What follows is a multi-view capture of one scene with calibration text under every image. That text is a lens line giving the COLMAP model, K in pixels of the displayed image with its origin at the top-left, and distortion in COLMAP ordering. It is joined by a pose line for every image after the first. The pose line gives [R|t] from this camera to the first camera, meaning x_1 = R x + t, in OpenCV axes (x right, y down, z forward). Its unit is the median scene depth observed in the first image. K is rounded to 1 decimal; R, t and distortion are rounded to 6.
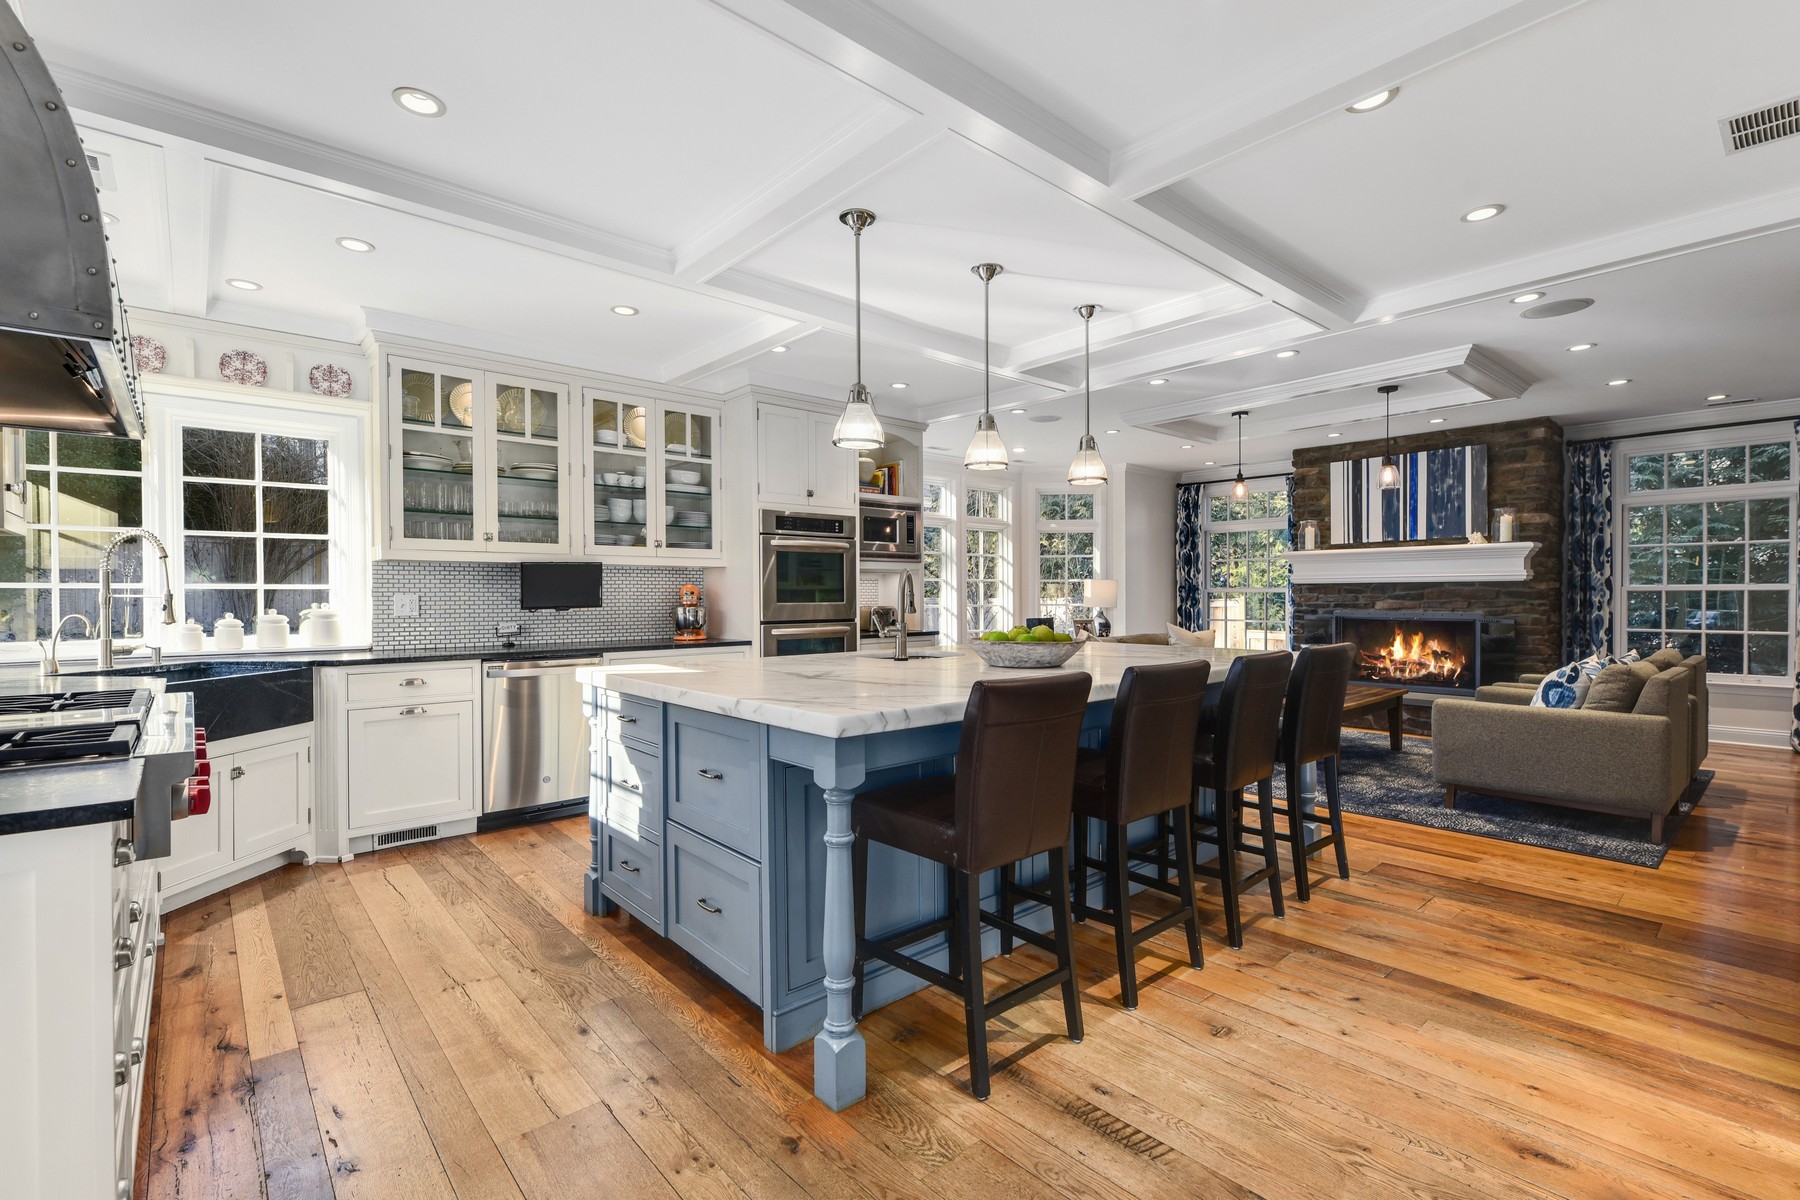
lens RADIAL K [[808.5, 0, 895.8], [0, 808.5, 602.6], [0, 0, 1]] dist [-0.002048, -0.000830]
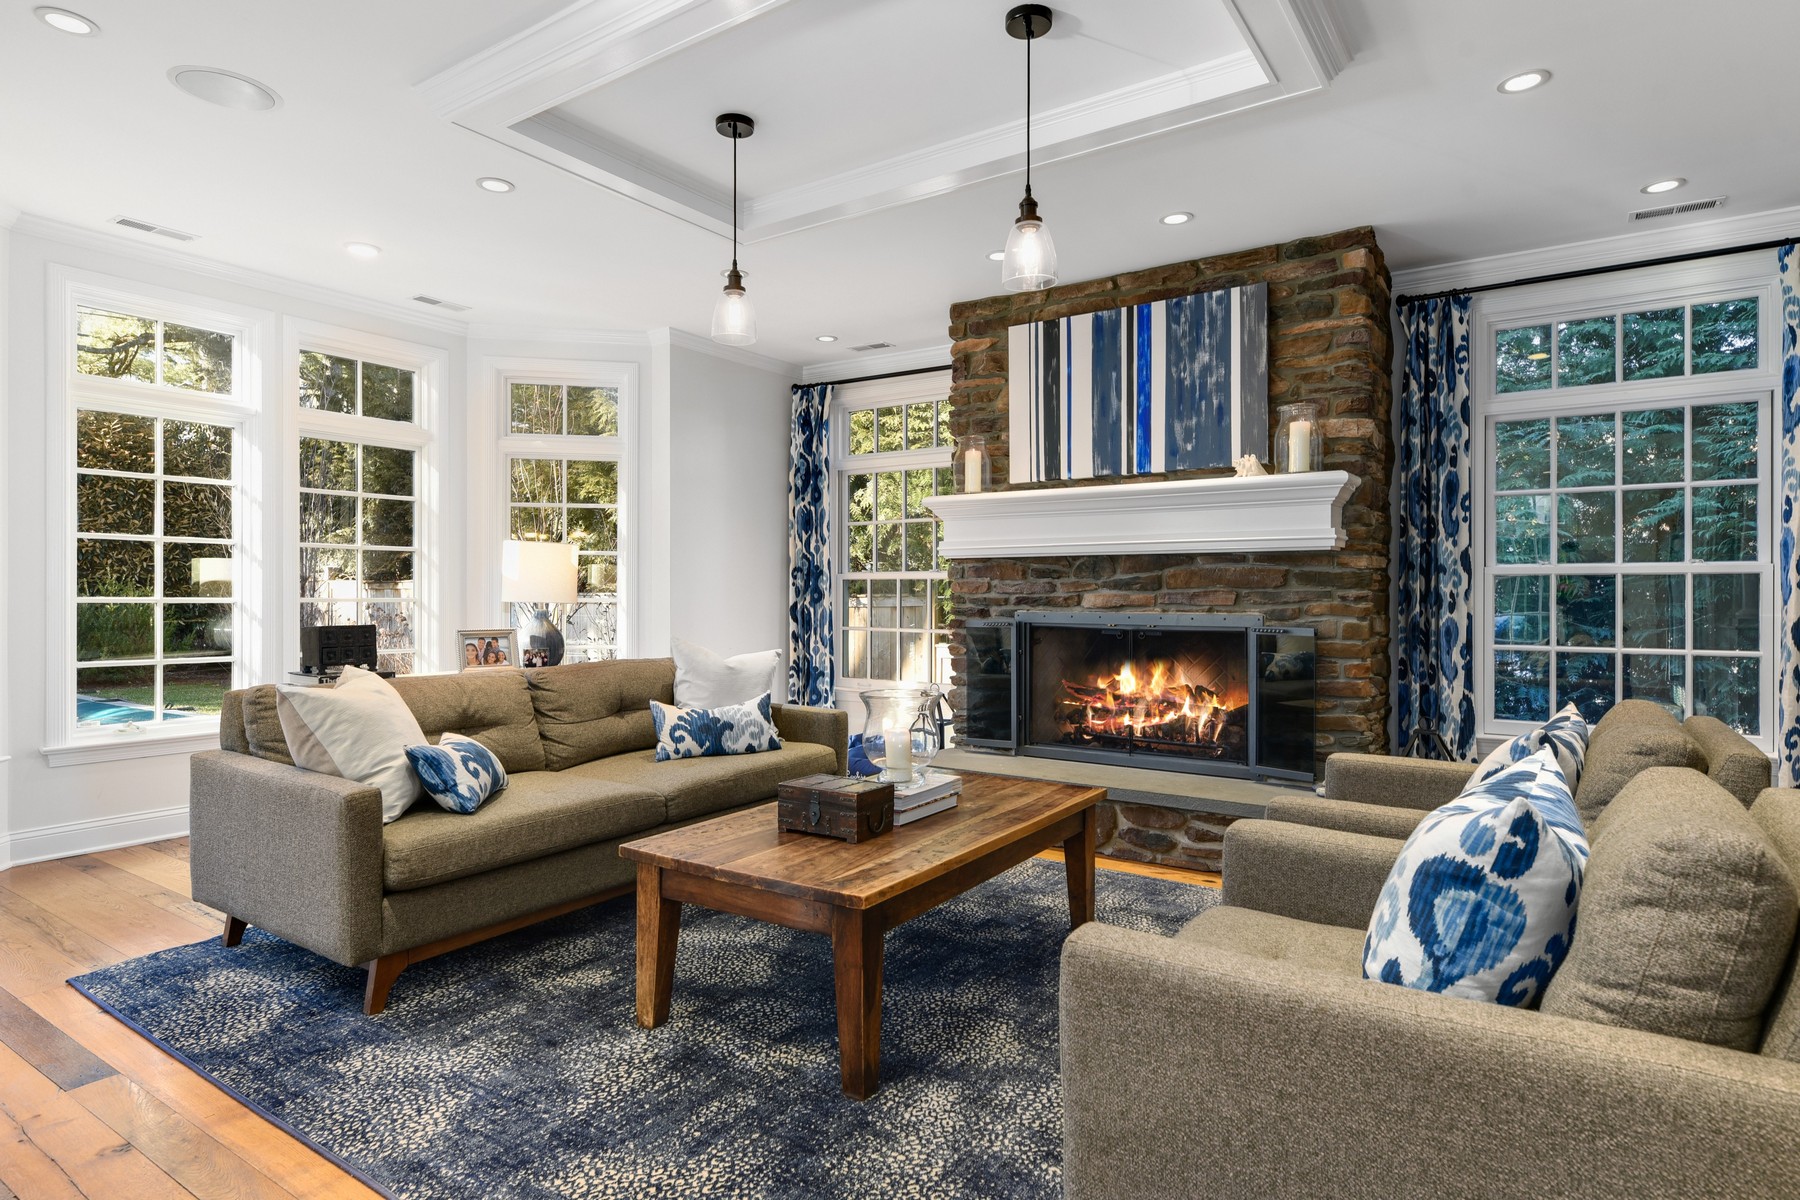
lens RADIAL K [[975.6, 0, 906.0], [0, 975.6, 591.4], [0, 0, 1]] dist [0.004568, -0.000152]
pose [[0.965863, 0.008446, 0.258914, 0.349987], [-0.004612, 0.999871, -0.015412, 0.008502], [-0.259011, 0.013692, 0.965777, 0.460881]]
